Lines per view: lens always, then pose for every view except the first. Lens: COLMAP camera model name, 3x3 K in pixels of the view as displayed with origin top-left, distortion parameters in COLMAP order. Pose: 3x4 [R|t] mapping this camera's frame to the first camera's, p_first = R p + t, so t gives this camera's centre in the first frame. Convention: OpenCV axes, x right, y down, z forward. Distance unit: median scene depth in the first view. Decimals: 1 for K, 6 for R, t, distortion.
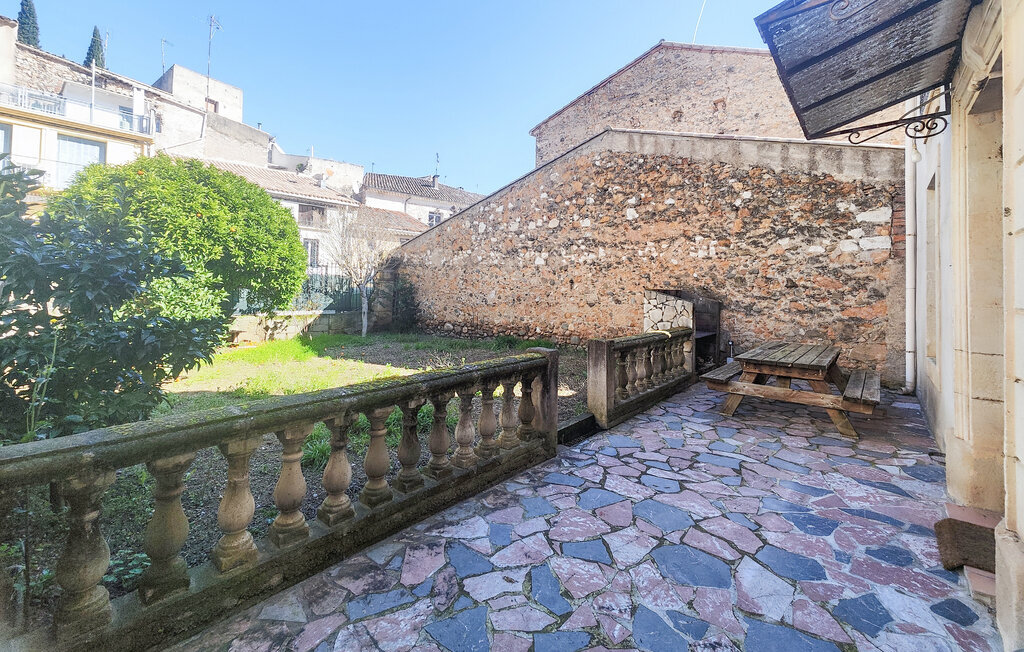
lens RADIAL K [[441.2, 0, 515.7], [0, 441.2, 276.8], [0, 0, 1]] dist [0.000556, 0.000732]
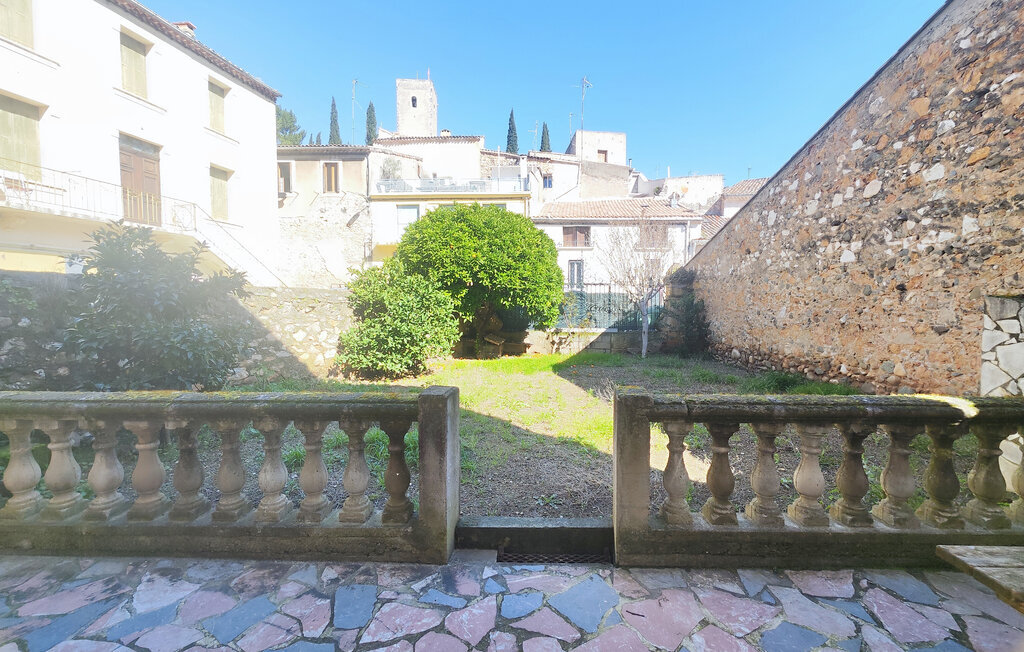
lens RADIAL K [[424.7, 0, 511.0], [0, 424.7, 323.0], [0, 0, 1]] dist [-0.001891, 0.000578]
pose [[0.619168, 0.018210, -0.785048, 0.238018], [0.027908, 0.998589, 0.045175, 0.017102], [0.784763, -0.049880, 0.617786, 0.282110]]
